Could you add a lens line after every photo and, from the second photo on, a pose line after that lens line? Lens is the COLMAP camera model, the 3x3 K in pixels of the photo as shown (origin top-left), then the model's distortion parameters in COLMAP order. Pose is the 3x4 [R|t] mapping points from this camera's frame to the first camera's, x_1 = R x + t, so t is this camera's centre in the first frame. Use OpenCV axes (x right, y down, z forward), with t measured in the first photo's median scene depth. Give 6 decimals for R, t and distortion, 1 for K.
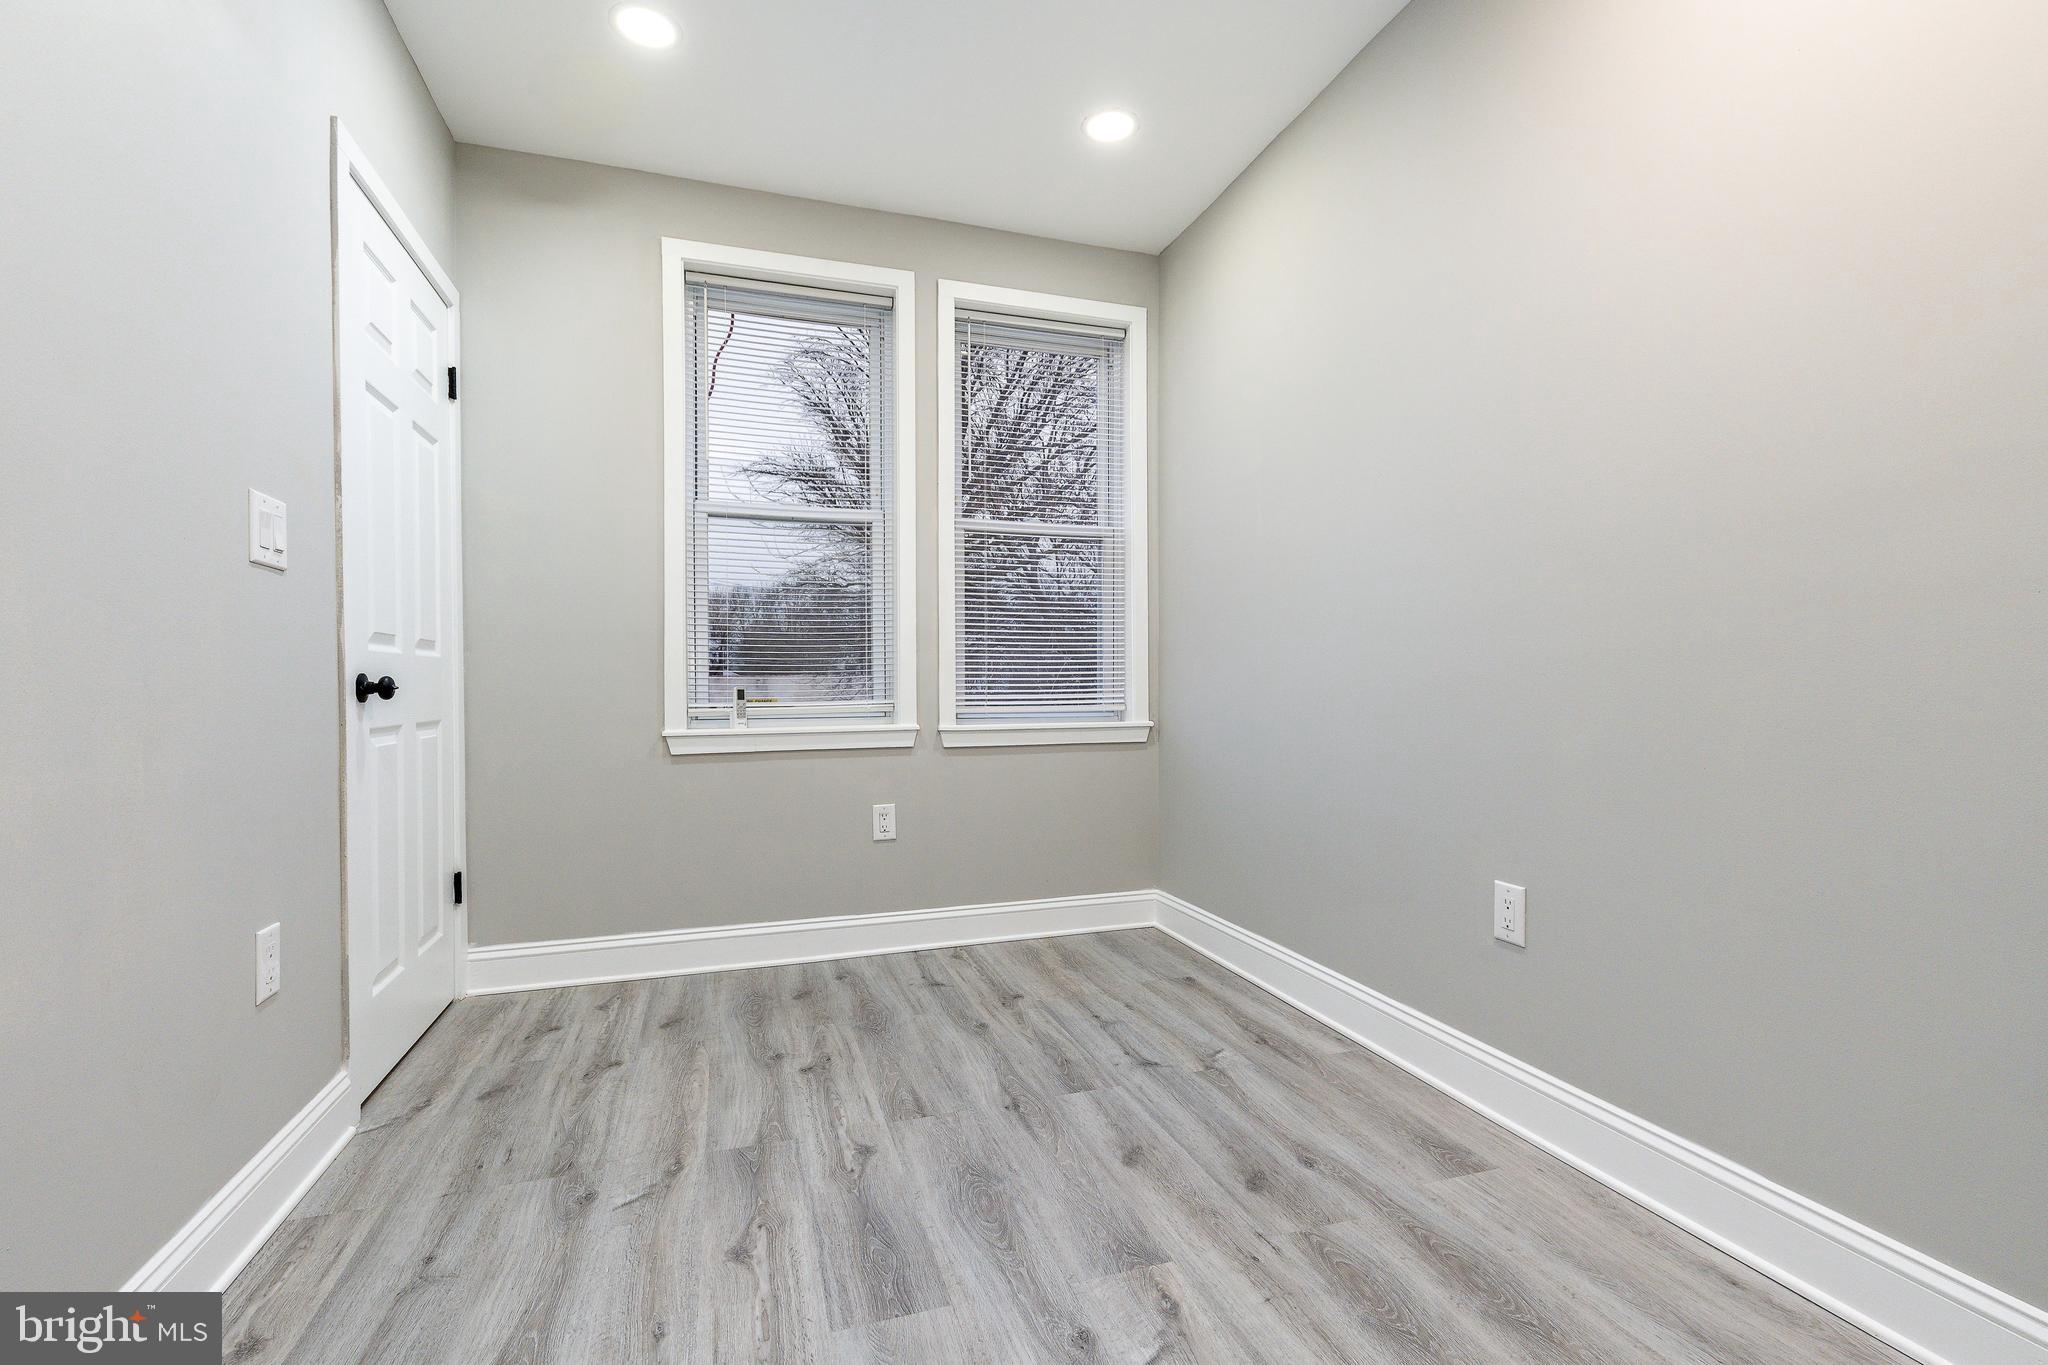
lens RADIAL K [[907.4, 0, 1018.3], [0, 907.4, 676.3], [0, 0, 1]] dist [0.005158, -0.000156]
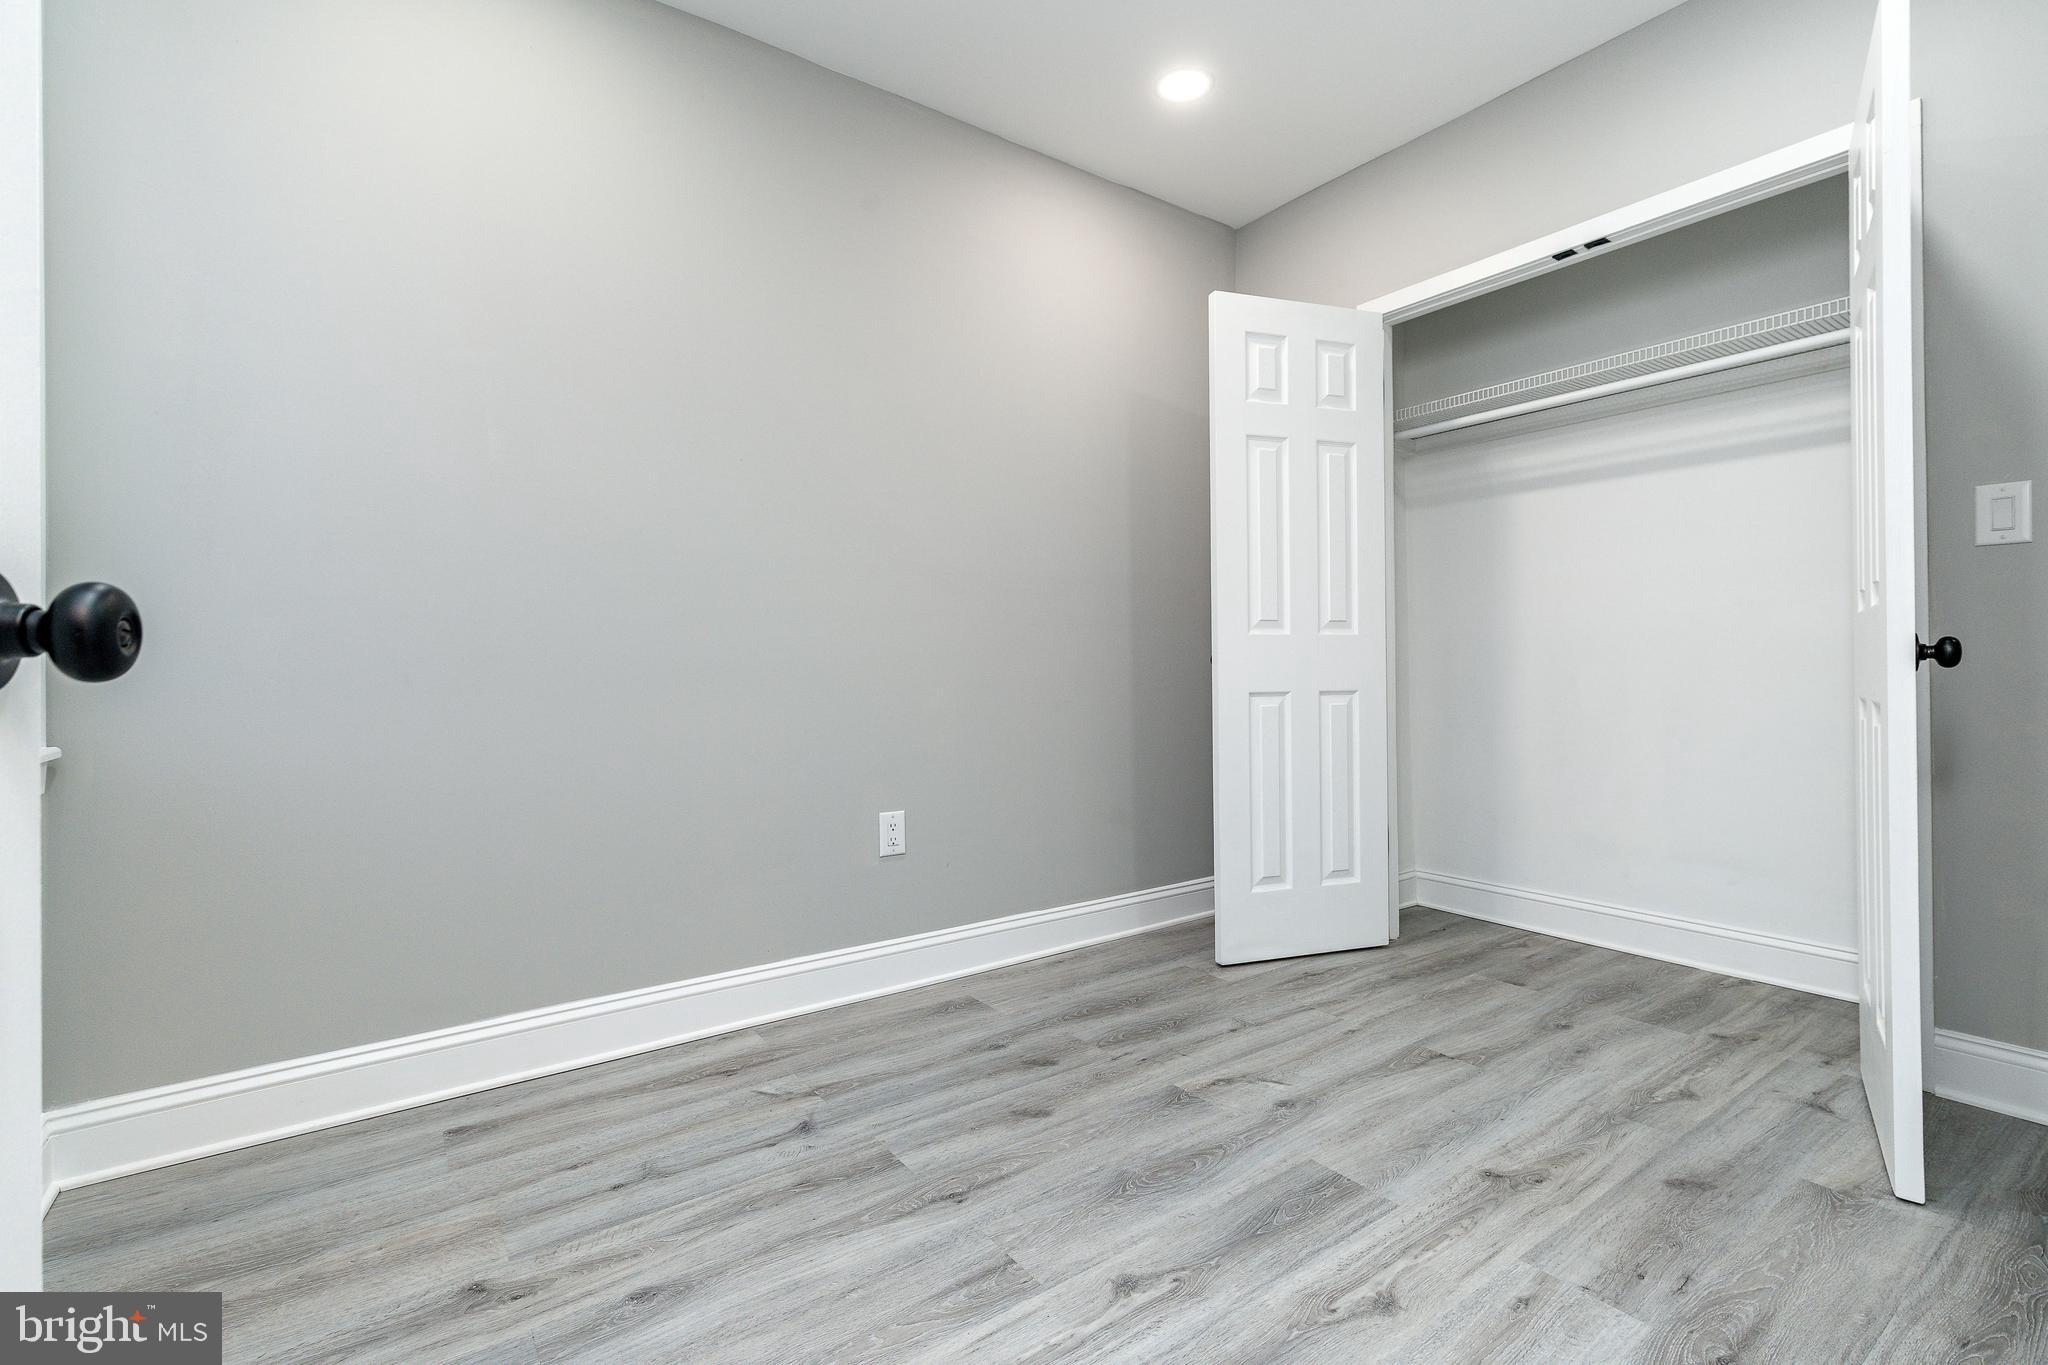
lens RADIAL K [[907.4, 0, 1018.3], [0, 907.4, 676.3], [0, 0, 1]] dist [0.005158, -0.000156]
pose [[-0.291743, -0.001543, 0.956496, -0.803774], [0.002652, 0.999994, 0.002422, 0.026879], [-0.956493, 0.003243, -0.291737, 1.233379]]
